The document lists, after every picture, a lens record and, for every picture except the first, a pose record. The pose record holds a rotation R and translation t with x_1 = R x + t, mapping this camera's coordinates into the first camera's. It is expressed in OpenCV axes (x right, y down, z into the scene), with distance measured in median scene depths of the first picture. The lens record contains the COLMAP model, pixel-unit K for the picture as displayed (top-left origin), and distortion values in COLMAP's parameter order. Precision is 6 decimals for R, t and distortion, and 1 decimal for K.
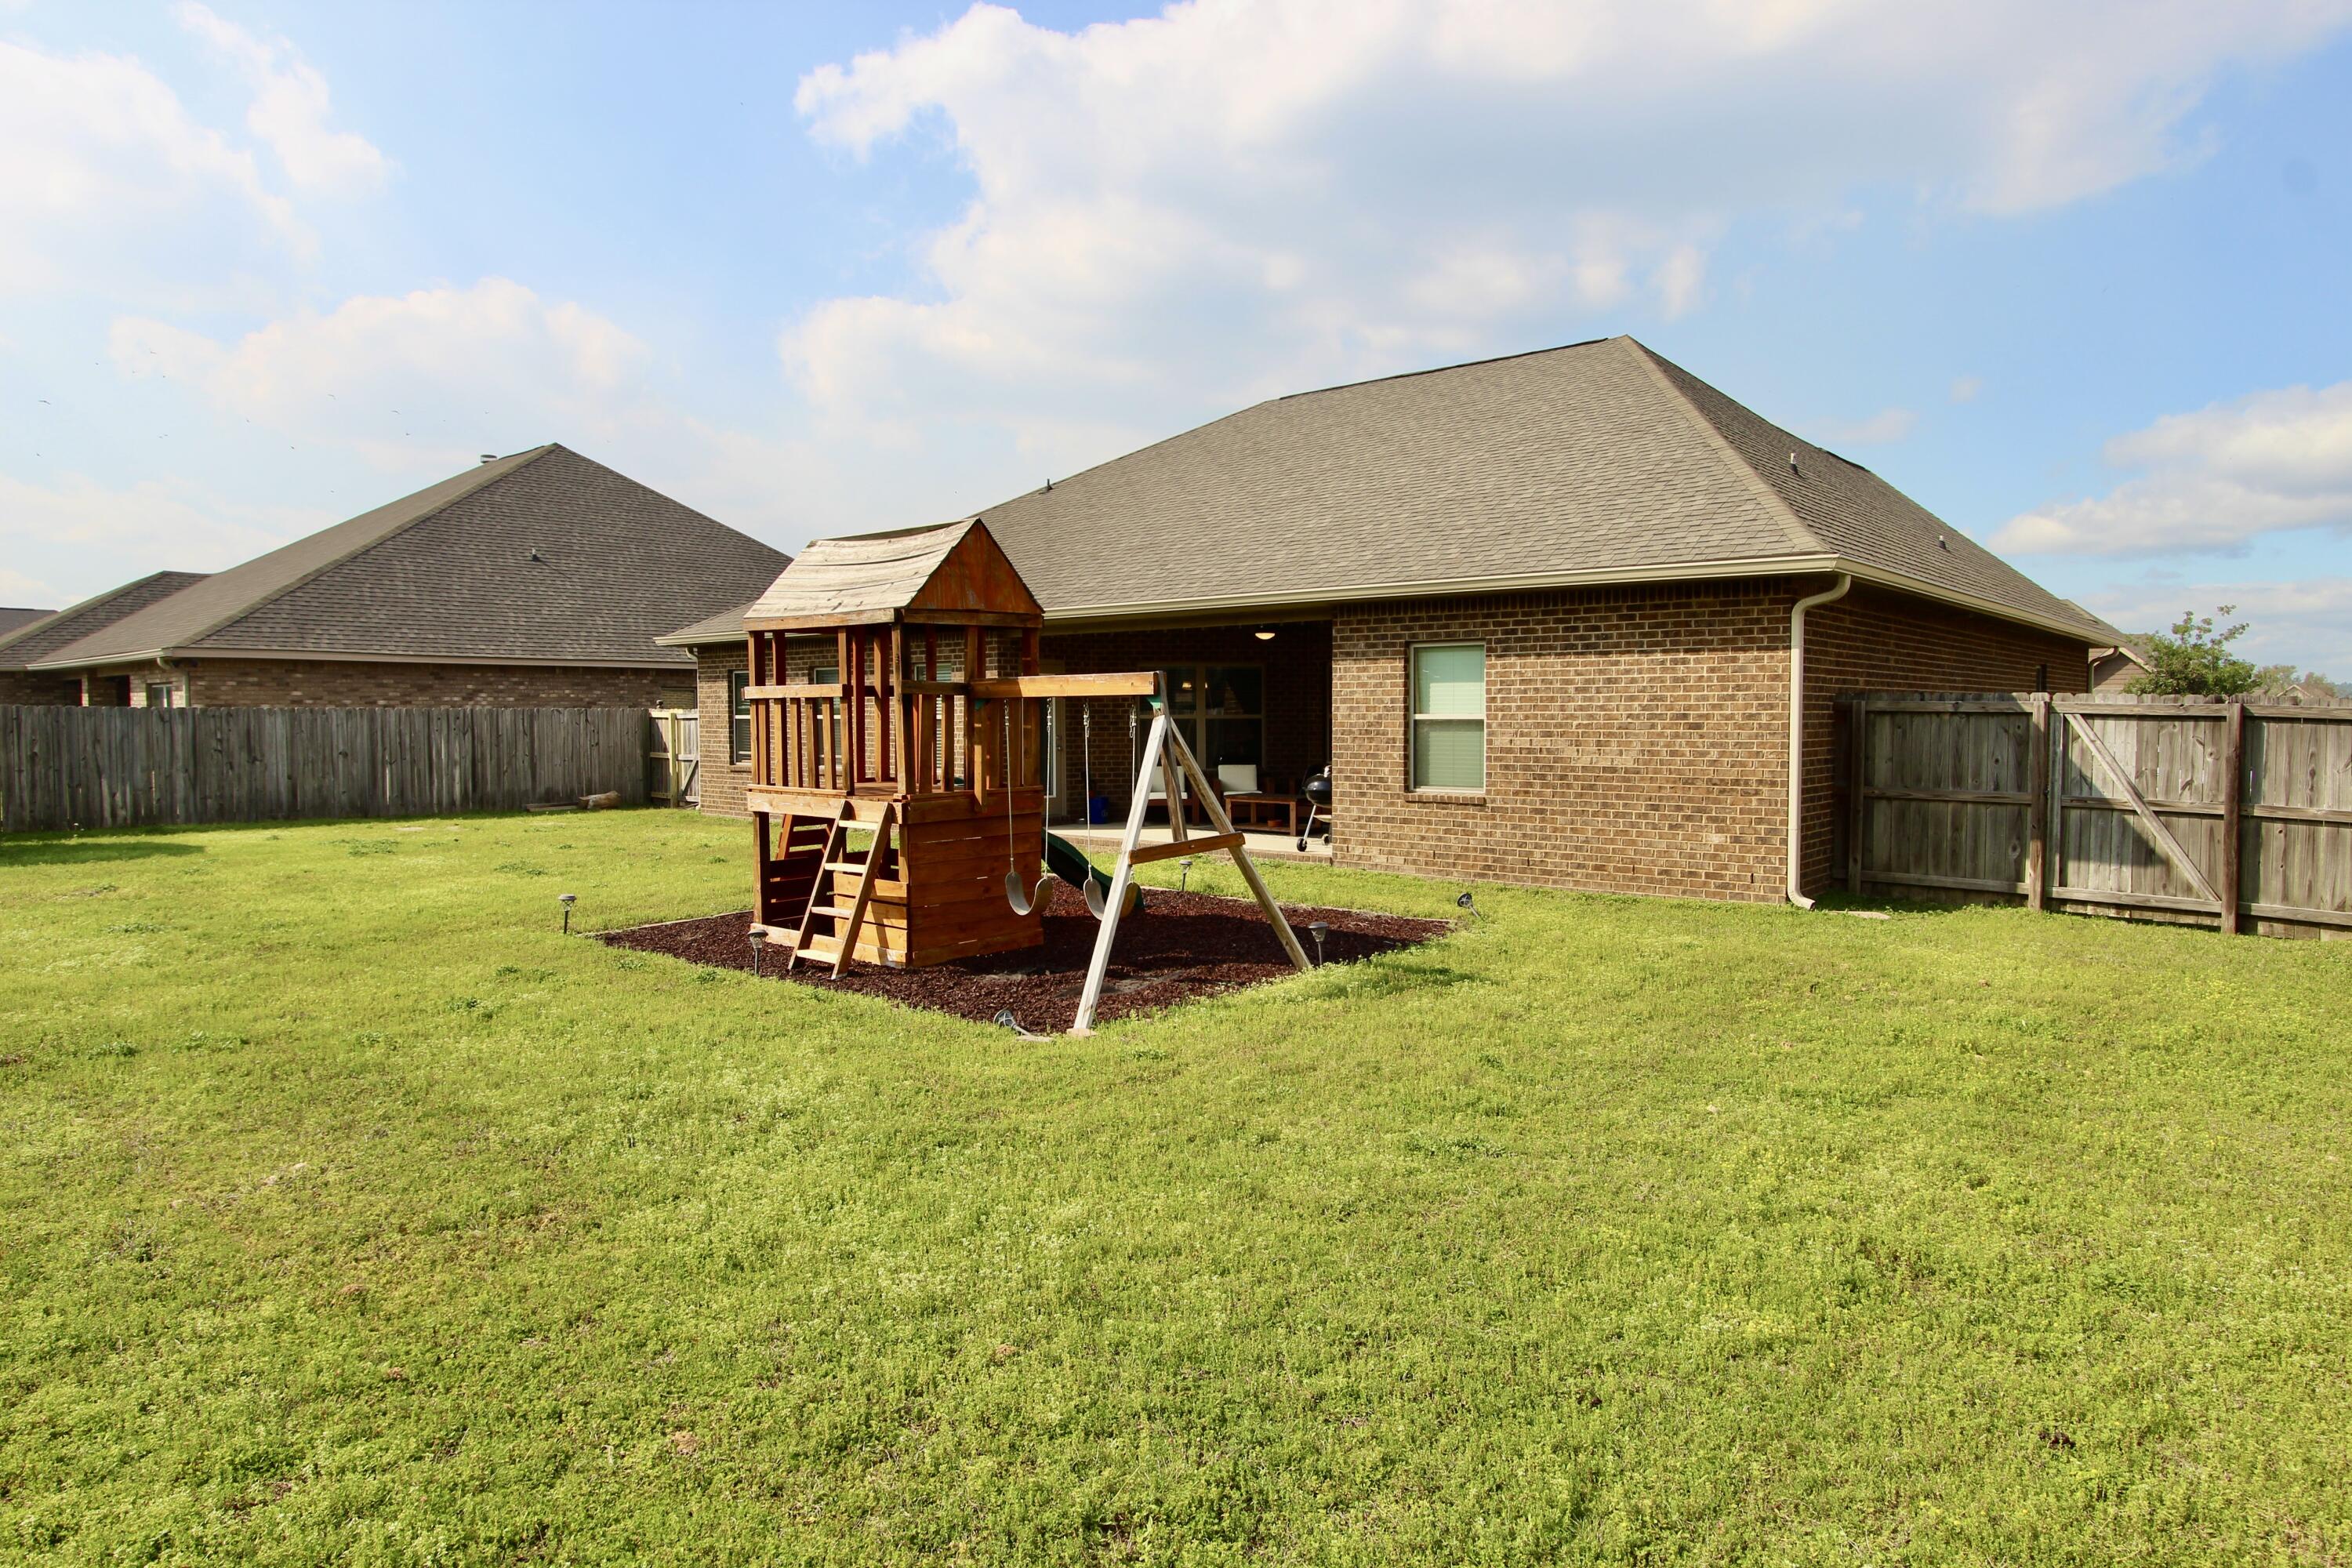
lens RADIAL K [[1381.7, 0, 1176.0], [0, 1381.7, 784.0], [0, 0, 1]] dist [-0.011777, 0.000843]
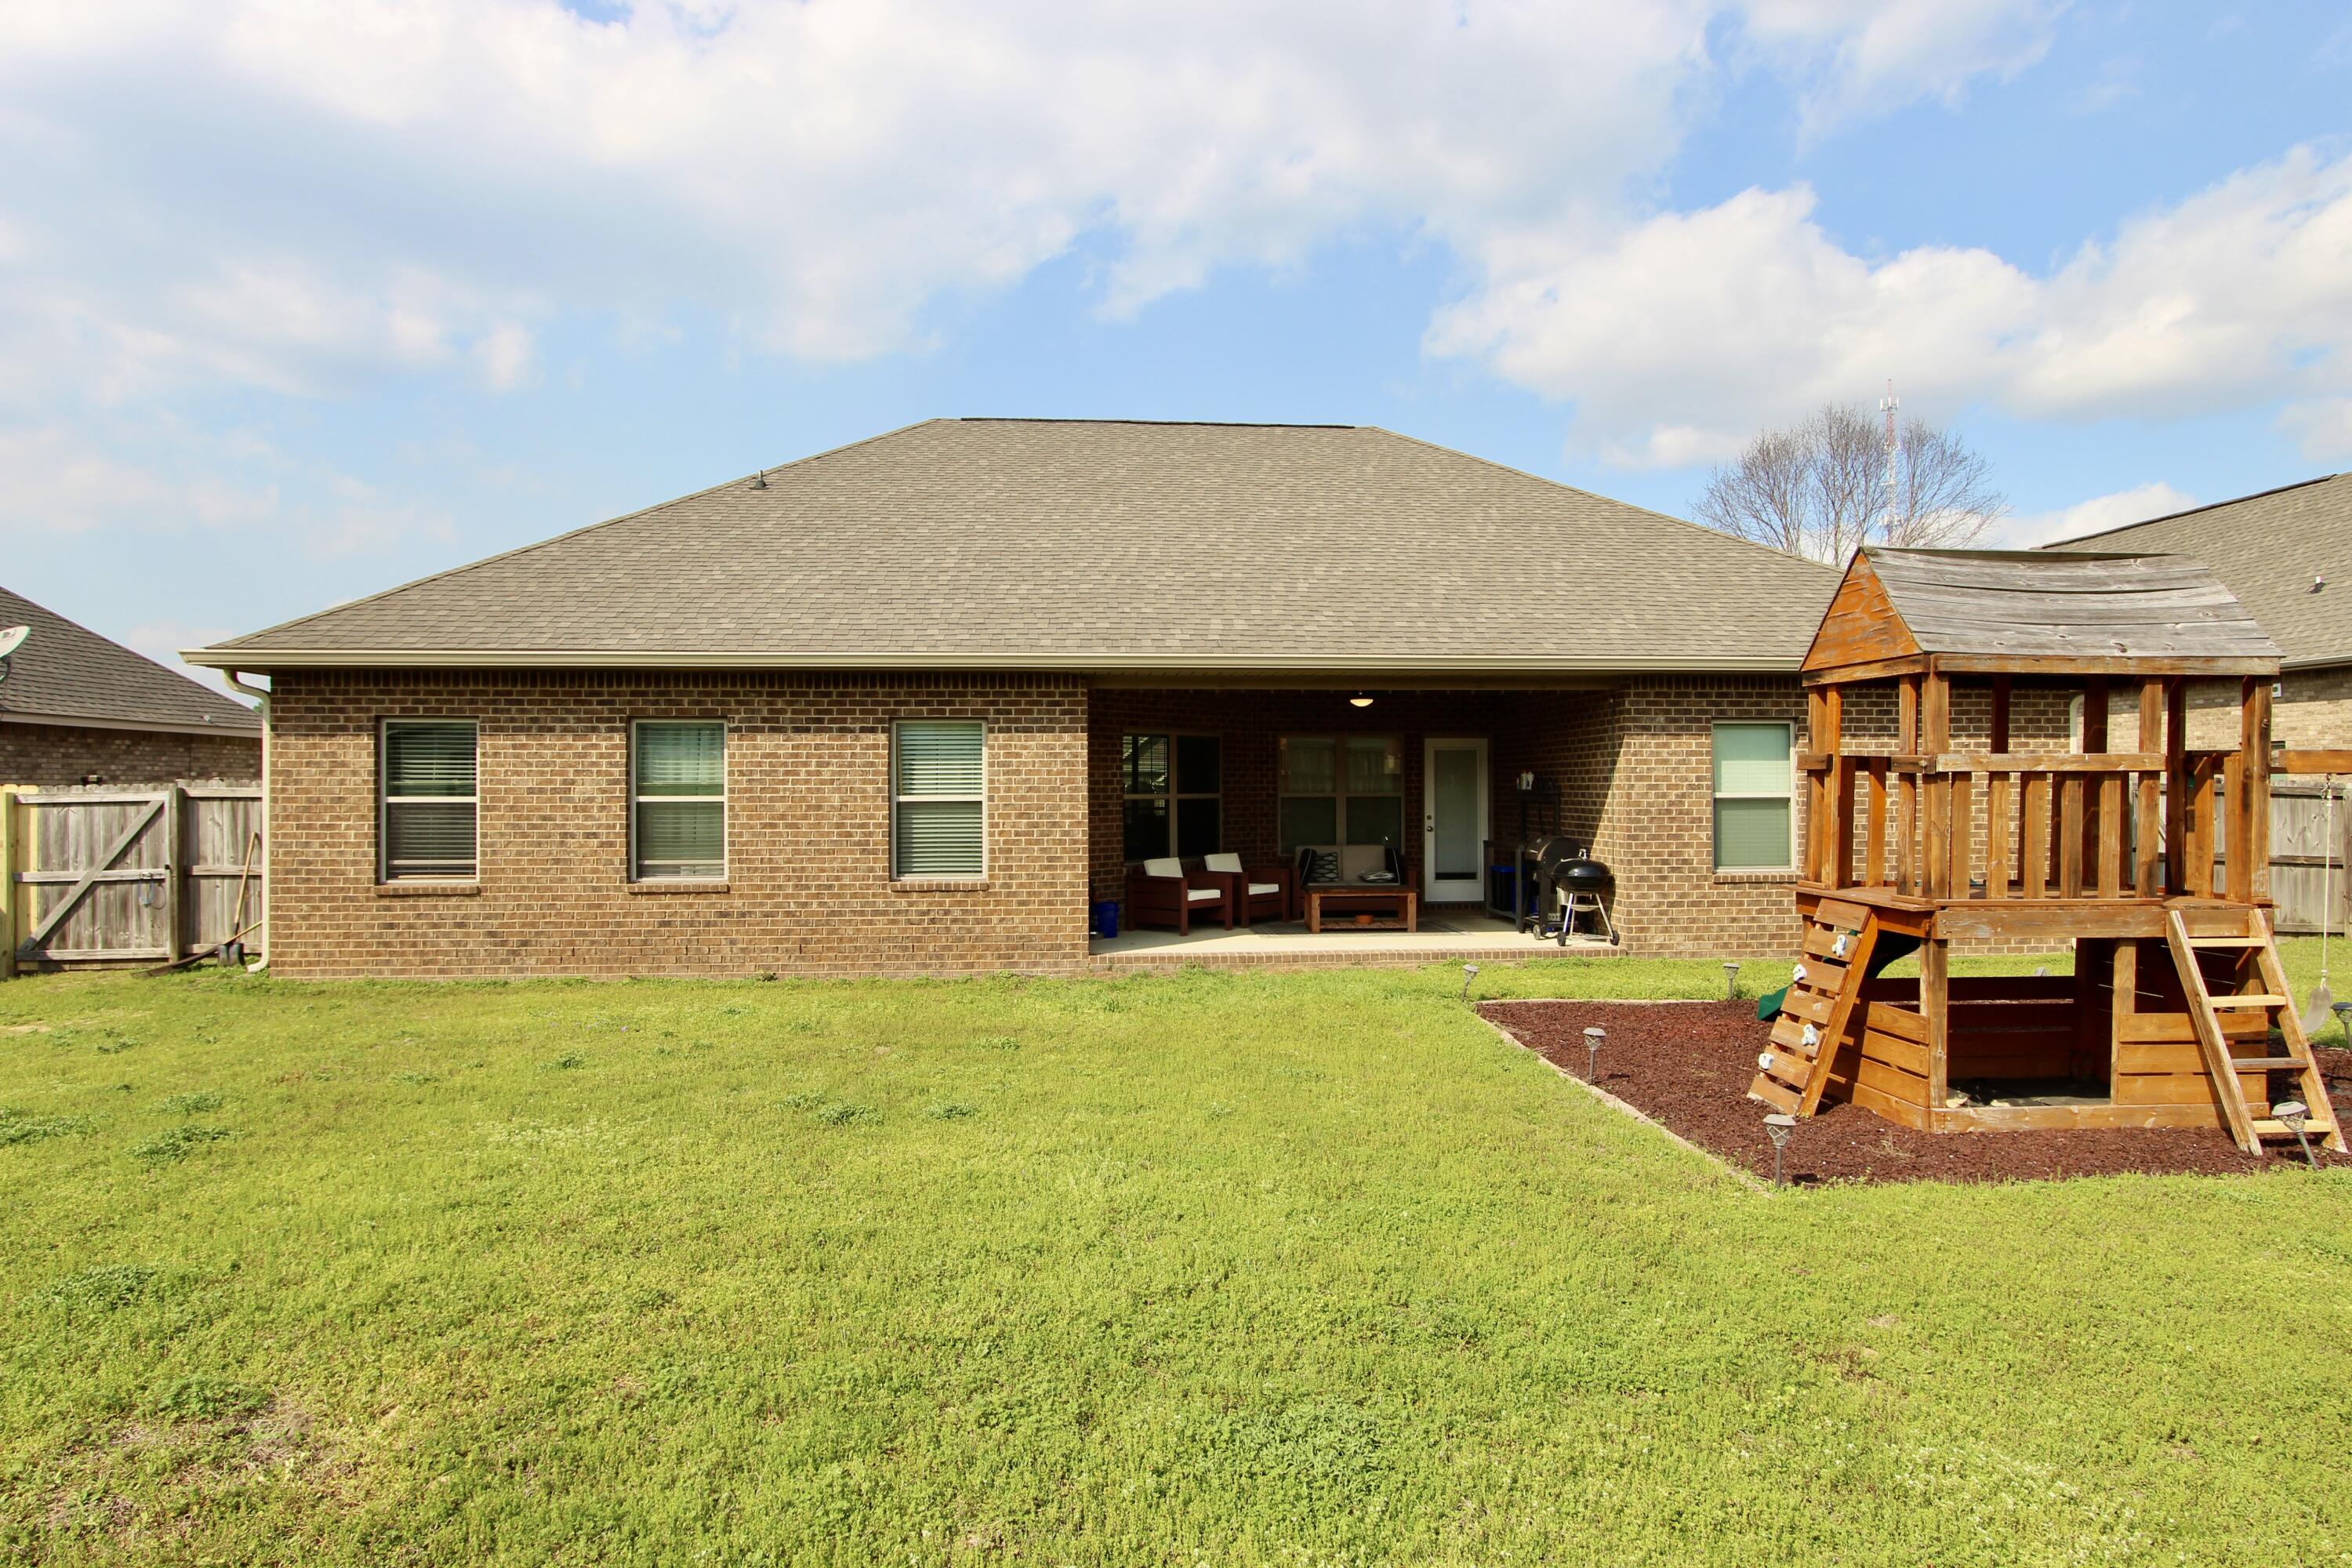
lens RADIAL K [[1381.7, 0, 1176.0], [0, 1381.7, 784.0], [0, 0, 1]] dist [-0.011777, 0.000843]
pose [[0.704284, 0.002210, 0.709915, -0.777302], [0.037926, 0.998450, -0.040734, -0.031360], [-0.708904, 0.055612, 0.703109, 0.586554]]
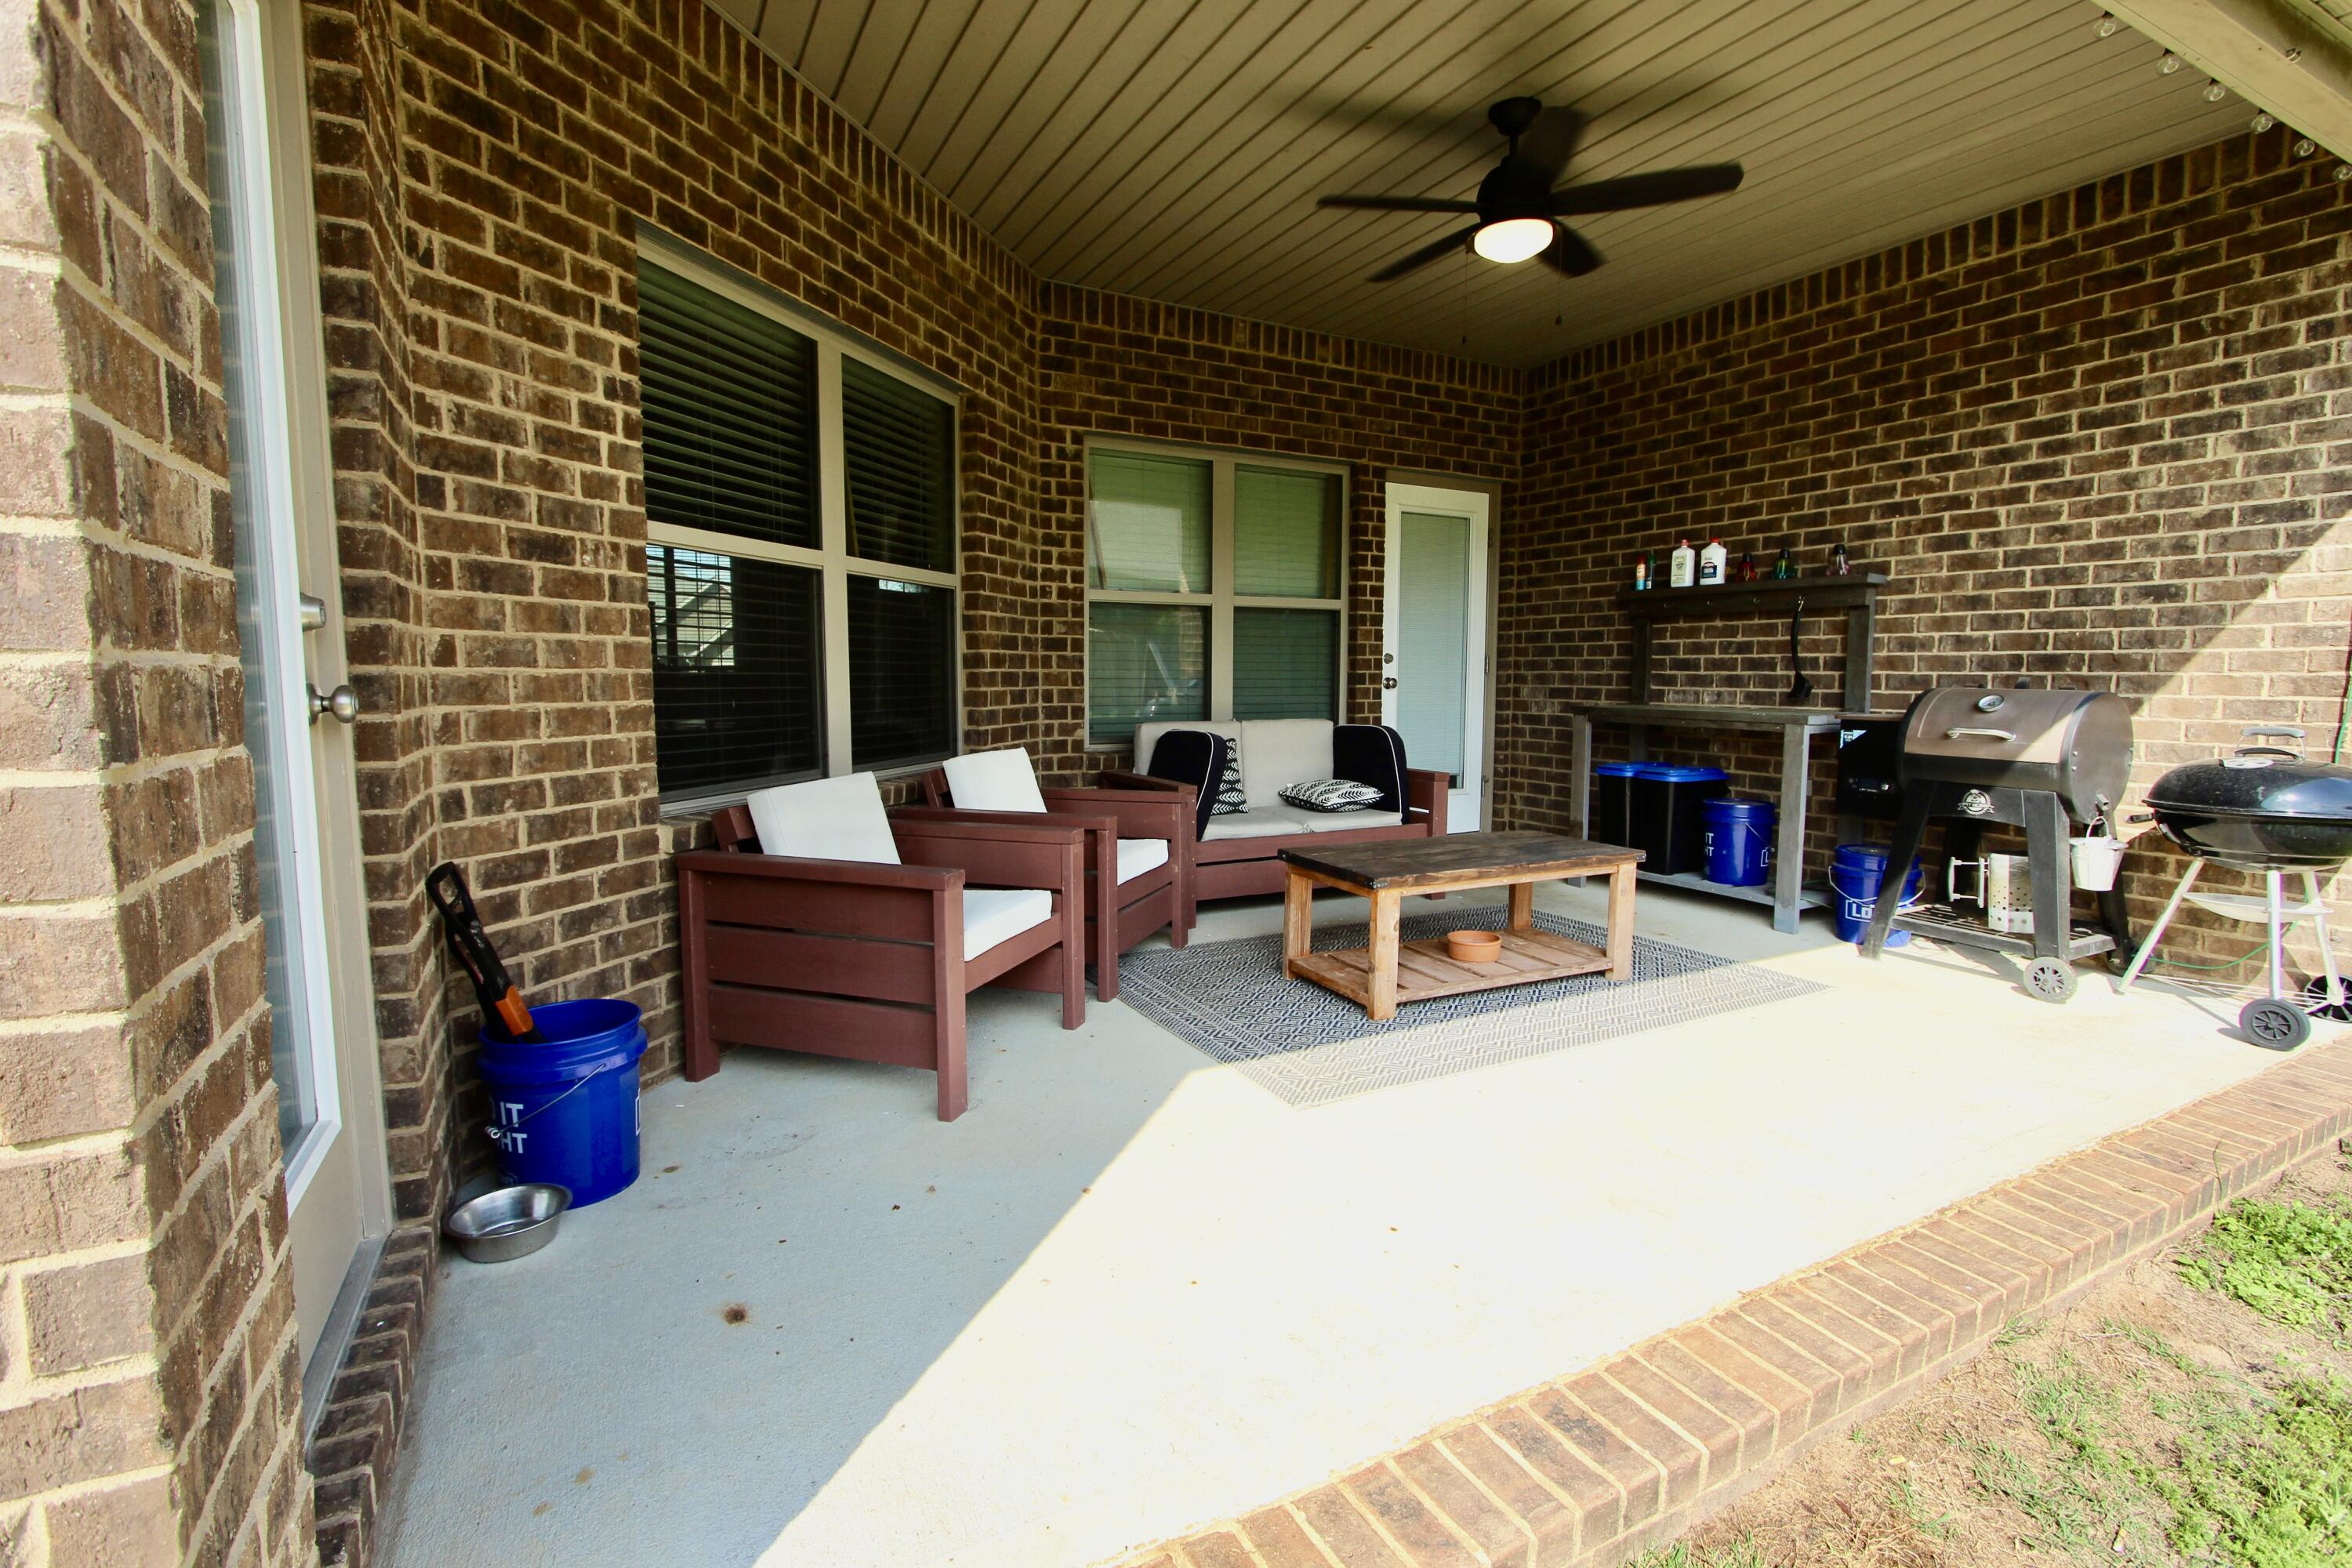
lens RADIAL K [[1084.7, 0, 1174.2], [0, 1084.7, 776.4], [0, 0, 1]] dist [-0.017030, 0.002207]
pose [[0.362972, -0.084504, 0.927960, -0.191053], [0.044739, 0.996311, 0.073229, -0.031328], [-0.930725, 0.014936, 0.365414, 1.214601]]
